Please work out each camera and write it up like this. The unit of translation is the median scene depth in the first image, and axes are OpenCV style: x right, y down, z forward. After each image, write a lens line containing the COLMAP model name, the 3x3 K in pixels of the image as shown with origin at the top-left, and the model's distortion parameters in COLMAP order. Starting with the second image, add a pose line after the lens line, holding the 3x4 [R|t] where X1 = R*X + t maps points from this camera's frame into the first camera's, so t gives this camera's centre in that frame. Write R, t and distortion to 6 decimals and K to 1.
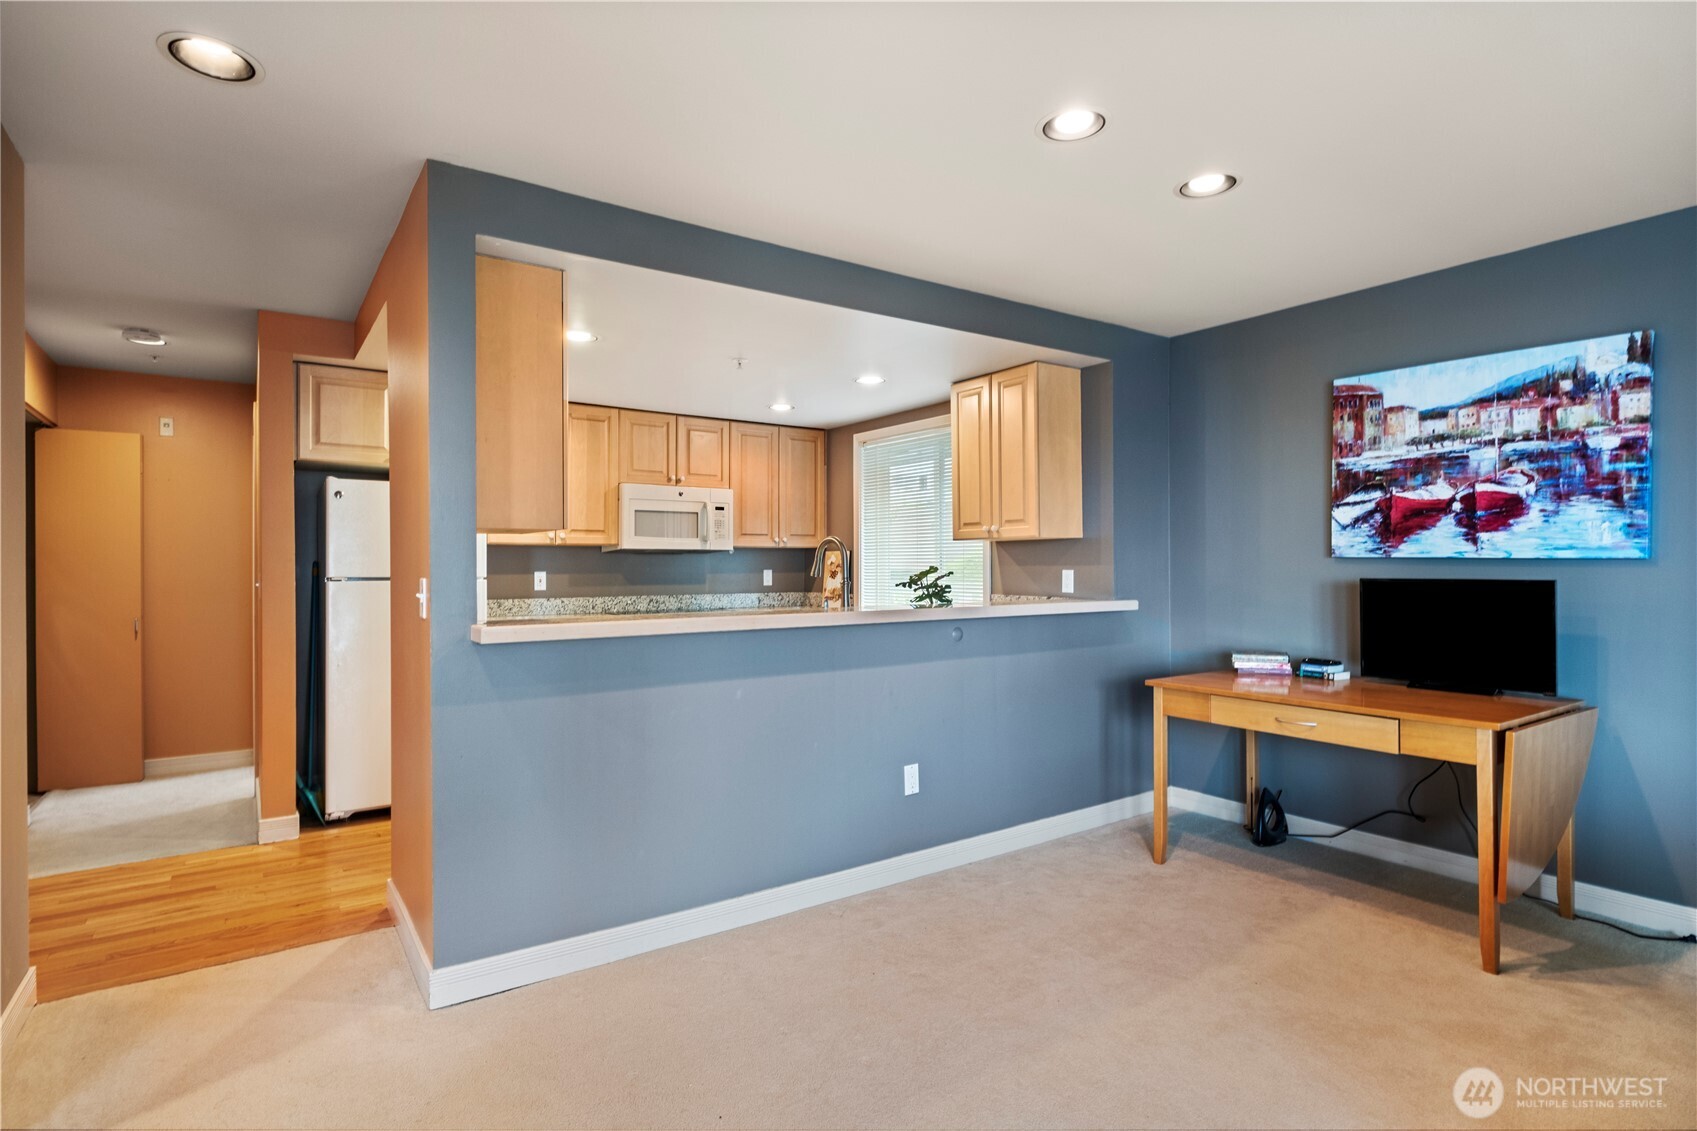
lens RADIAL K [[826.4, 0, 824.3], [0, 826.4, 555.0], [0, 0, 1]] dist [0.002371, -0.006324]
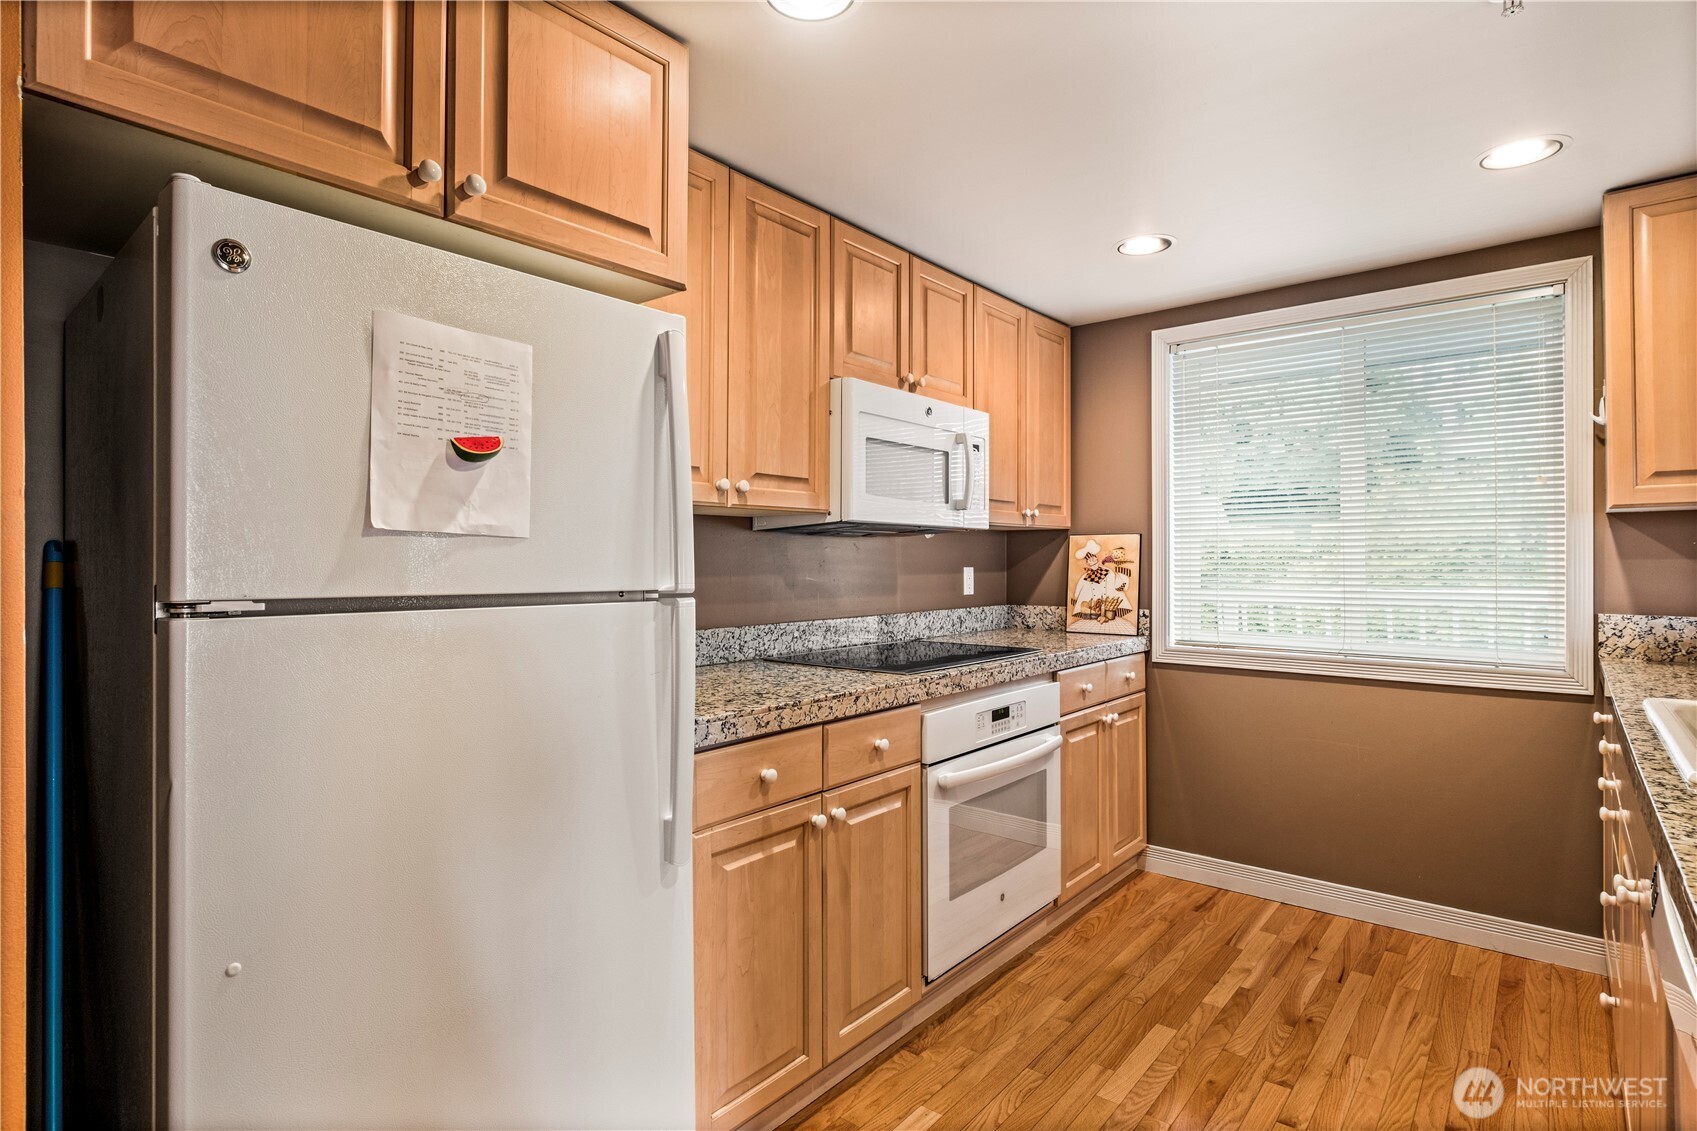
lens RADIAL K [[826.4, 0, 805.3], [0, 826.4, 551.4], [0, 0, 1]] dist [0.002371, -0.006324]
pose [[0.969393, 0.004195, 0.245477, -0.540222], [-0.004156, 0.999991, -0.000676, 0.013334], [-0.245477, -0.000365, 0.969402, 0.811946]]
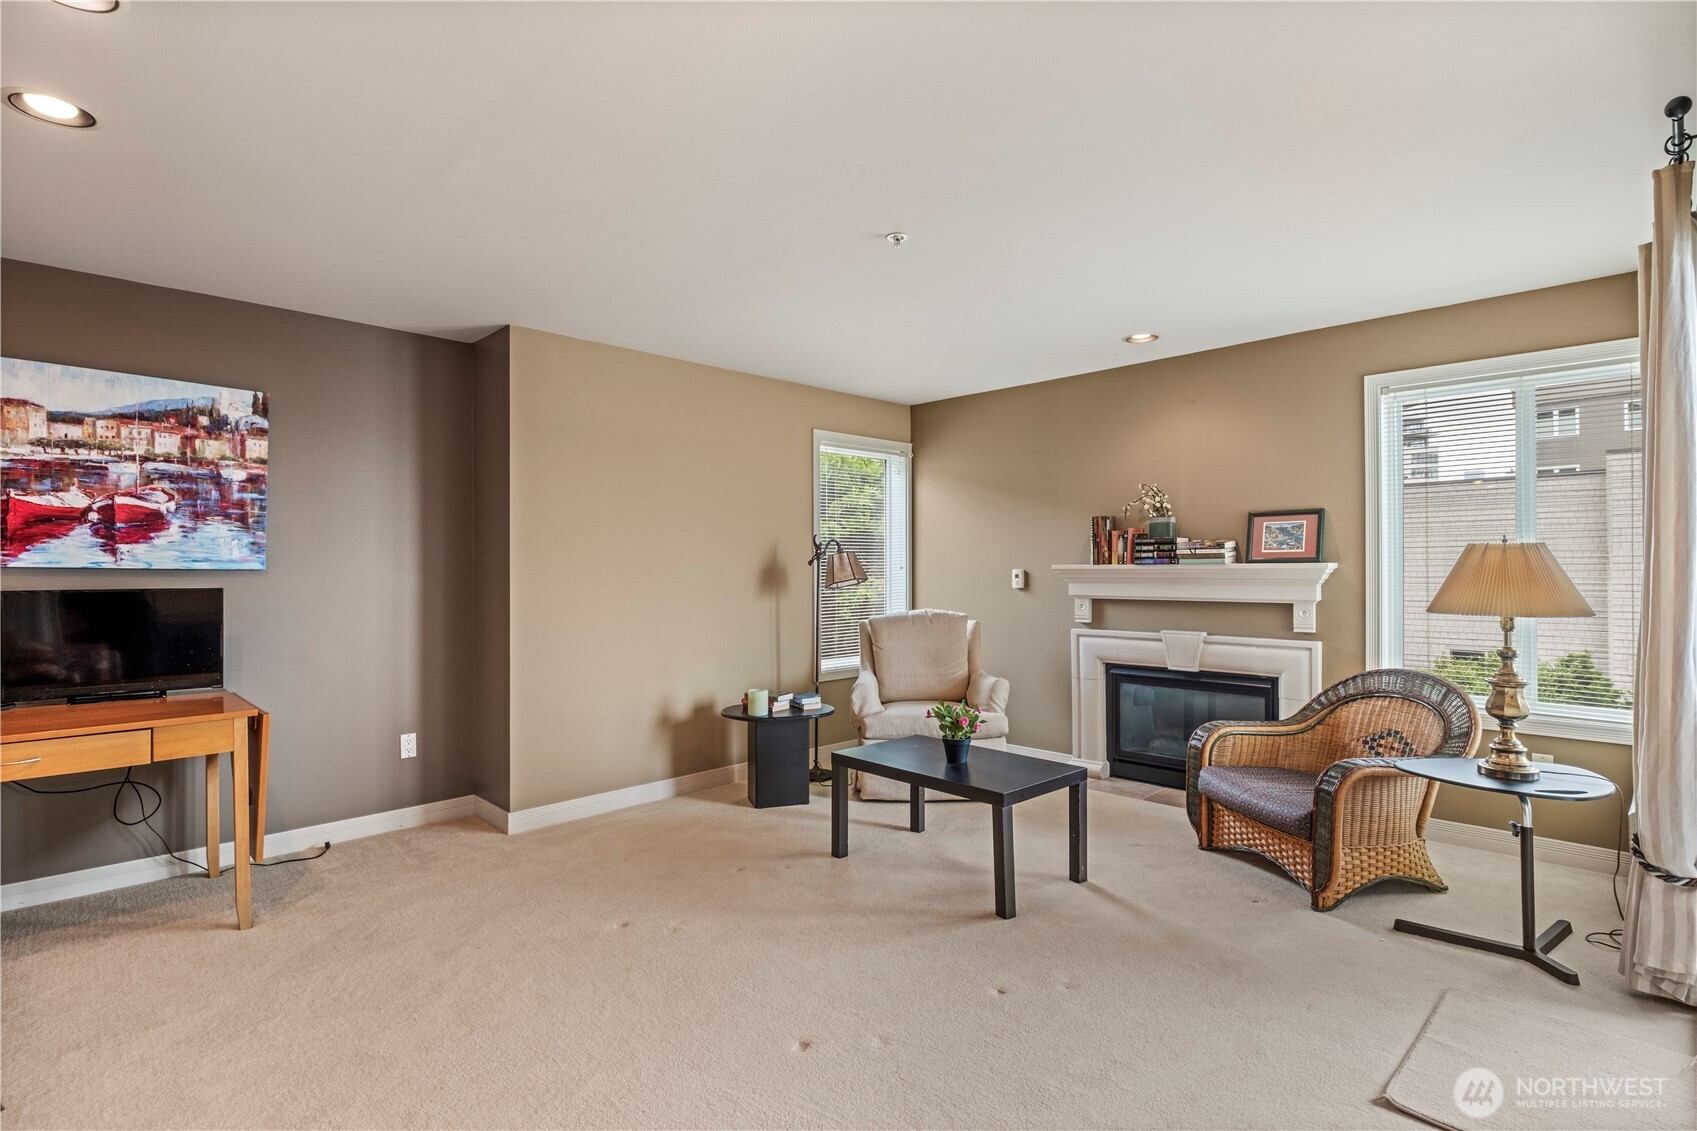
lens RADIAL K [[826.4, 0, 840.5], [0, 826.4, 558.7], [0, 0, 1]] dist [0.002371, -0.006324]
pose [[-0.179448, 0.020092, 0.983562, -0.328266], [-0.005430, 0.999756, -0.021414, 0.007272], [-0.983753, -0.009184, -0.179295, 0.265905]]
